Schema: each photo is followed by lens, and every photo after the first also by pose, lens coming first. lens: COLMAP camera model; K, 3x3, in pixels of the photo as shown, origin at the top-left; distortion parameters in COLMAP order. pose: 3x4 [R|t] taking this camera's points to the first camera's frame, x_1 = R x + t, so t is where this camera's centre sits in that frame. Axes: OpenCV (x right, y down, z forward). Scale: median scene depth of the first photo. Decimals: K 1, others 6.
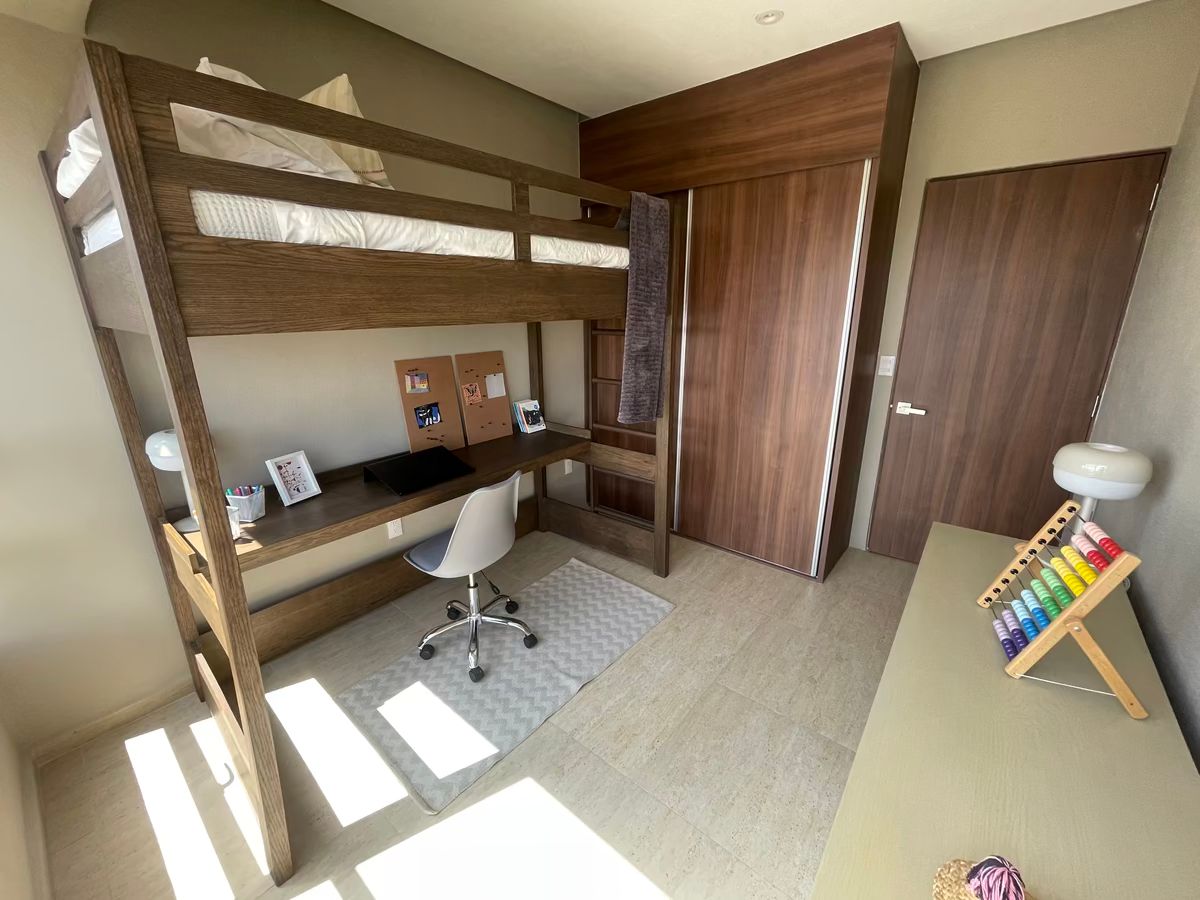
lens RADIAL K [[484.3, 0, 595.4], [0, 484.3, 449.0], [0, 0, 1]] dist [-0.003001, -0.000023]
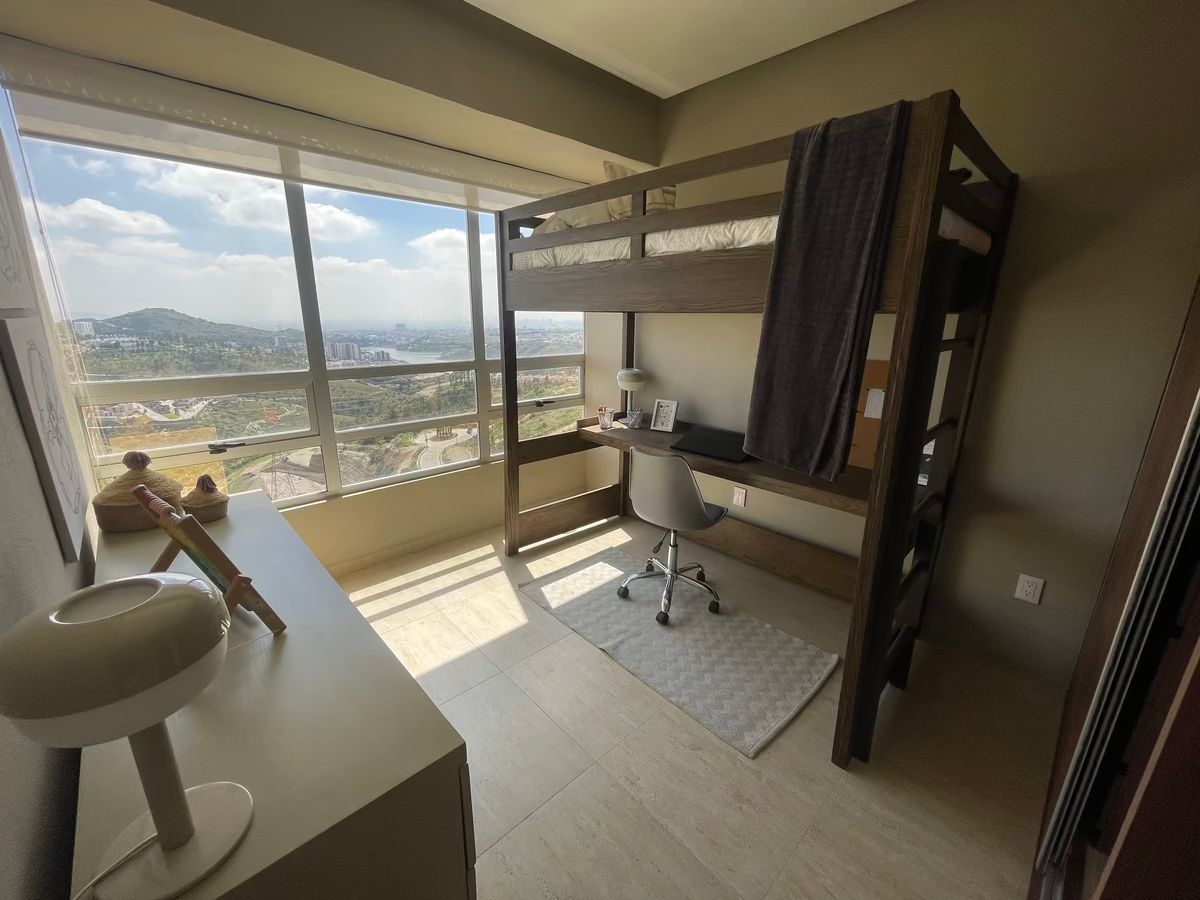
lens RADIAL K [[481.3, 0, 597.9], [0, 481.3, 456.2], [0, 0, 1]] dist [0.000322, 0.000183]
pose [[-0.117491, 0.290455, -0.949648, 1.018092], [-0.292068, 0.903872, 0.312588, -0.276037], [0.949154, 0.314088, -0.021364, 1.019095]]
